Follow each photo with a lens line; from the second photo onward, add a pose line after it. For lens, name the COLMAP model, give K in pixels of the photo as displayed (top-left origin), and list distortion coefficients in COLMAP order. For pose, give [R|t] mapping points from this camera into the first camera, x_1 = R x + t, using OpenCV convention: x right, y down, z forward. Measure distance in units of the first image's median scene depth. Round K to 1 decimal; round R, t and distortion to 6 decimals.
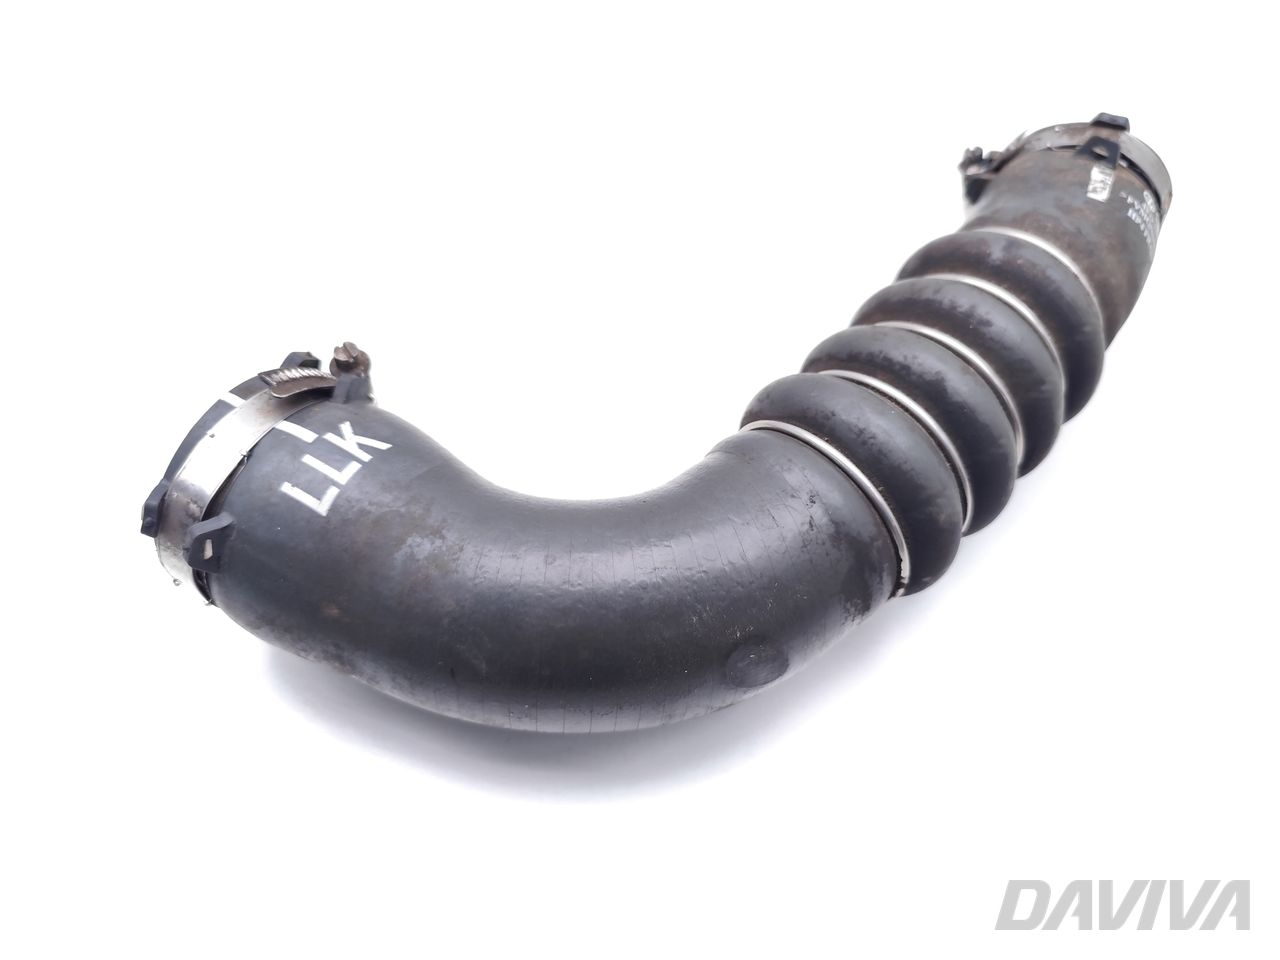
lens RADIAL K [[918.9, 0, 635.0], [0, 918.9, 480.9], [0, 0, 1]] dist [-0.001618, -0.001997]
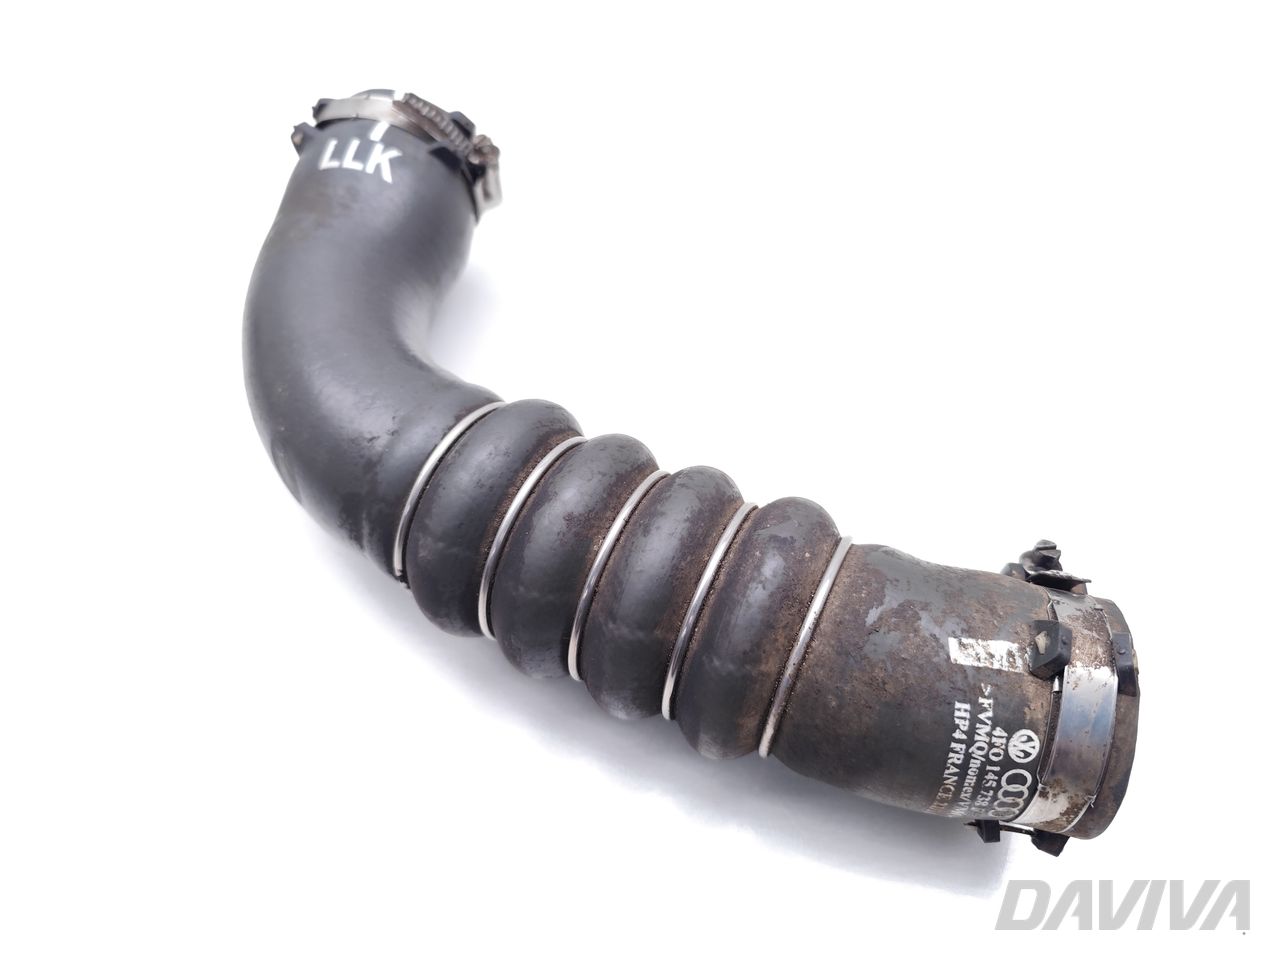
lens RADIAL K [[918.9, 0, 635.0], [0, 918.9, 480.9], [0, 0, 1]] dist [-0.001618, -0.001997]
pose [[0.283241, 0.776648, -0.562665, 0.942428], [-0.781431, 0.527023, 0.334085, -0.544450], [0.556004, 0.345057, 0.756171, 0.348022]]
